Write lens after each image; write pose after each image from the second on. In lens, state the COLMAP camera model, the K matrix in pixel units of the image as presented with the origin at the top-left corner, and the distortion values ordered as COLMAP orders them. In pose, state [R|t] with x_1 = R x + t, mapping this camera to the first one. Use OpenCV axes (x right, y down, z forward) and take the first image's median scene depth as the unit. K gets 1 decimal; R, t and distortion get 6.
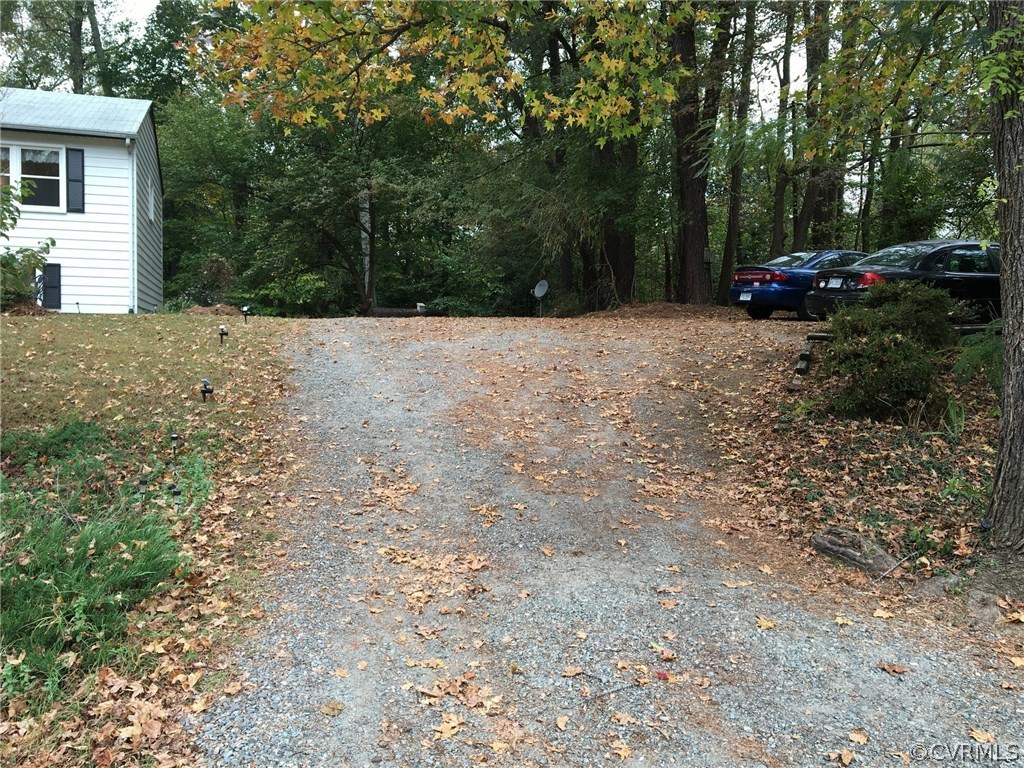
lens RADIAL K [[855.2, 0, 515.6], [0, 855.2, 387.0], [0, 0, 1]] dist [0.093249, -0.137954]
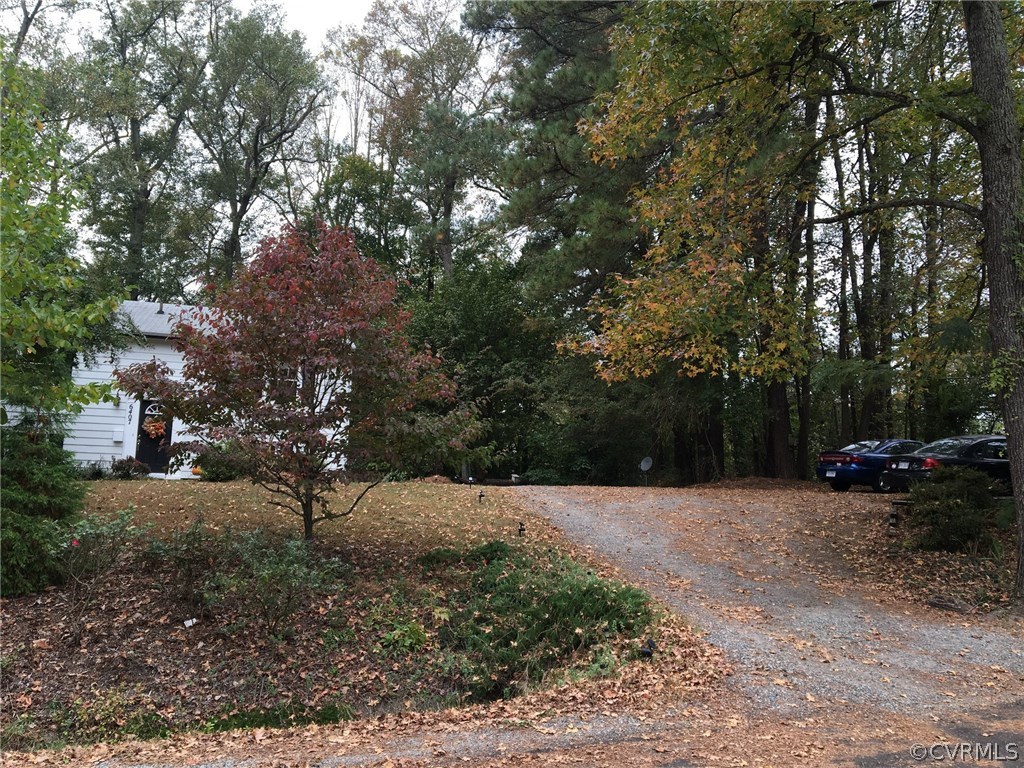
lens RADIAL K [[855.2, 0, 507.7], [0, 855.2, 381.3], [0, 0, 1]] dist [0.093249, -0.137954]
pose [[0.998987, 0.004035, -0.044807, -0.296558], [-0.013116, 0.978828, -0.204266, 0.058787], [0.043034, 0.204647, 0.977889, -0.607018]]
